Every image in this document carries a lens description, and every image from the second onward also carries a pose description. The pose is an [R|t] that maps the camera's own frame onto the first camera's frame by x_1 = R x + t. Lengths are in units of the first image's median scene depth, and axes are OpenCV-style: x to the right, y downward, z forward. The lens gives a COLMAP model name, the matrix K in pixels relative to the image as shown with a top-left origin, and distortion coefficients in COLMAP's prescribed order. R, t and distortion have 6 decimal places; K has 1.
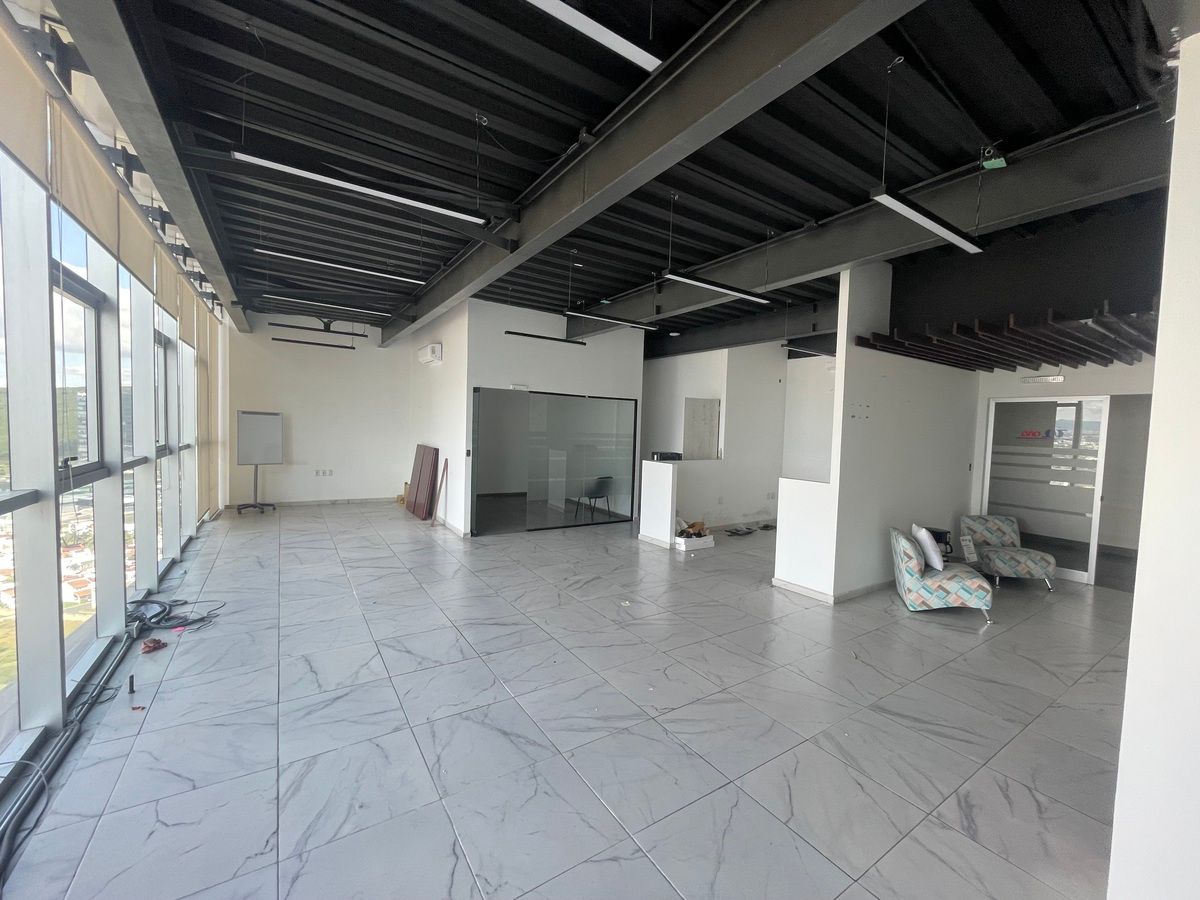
lens RADIAL K [[484.4, 0, 598.3], [0, 484.4, 449.8], [0, 0, 1]] dist [-0.003235, -0.000331]
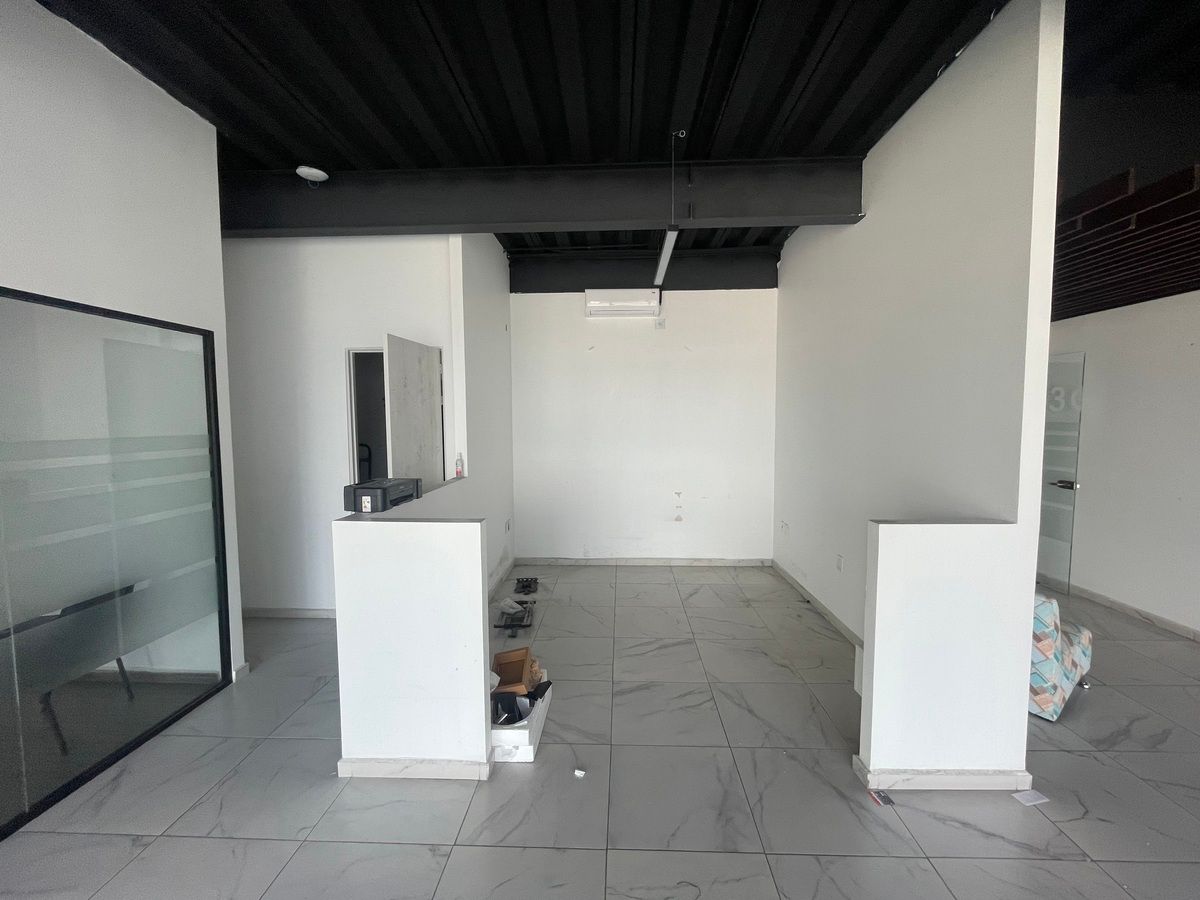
lens RADIAL K [[484.4, 0, 598.8], [0, 484.4, 455.1], [0, 0, 1]] dist [-0.003235, -0.000331]
pose [[0.586664, -0.094734, 0.804270, -0.042054], [0.067402, 0.995400, 0.068082, -0.024712], [-0.807020, 0.014268, 0.590351, 0.616005]]
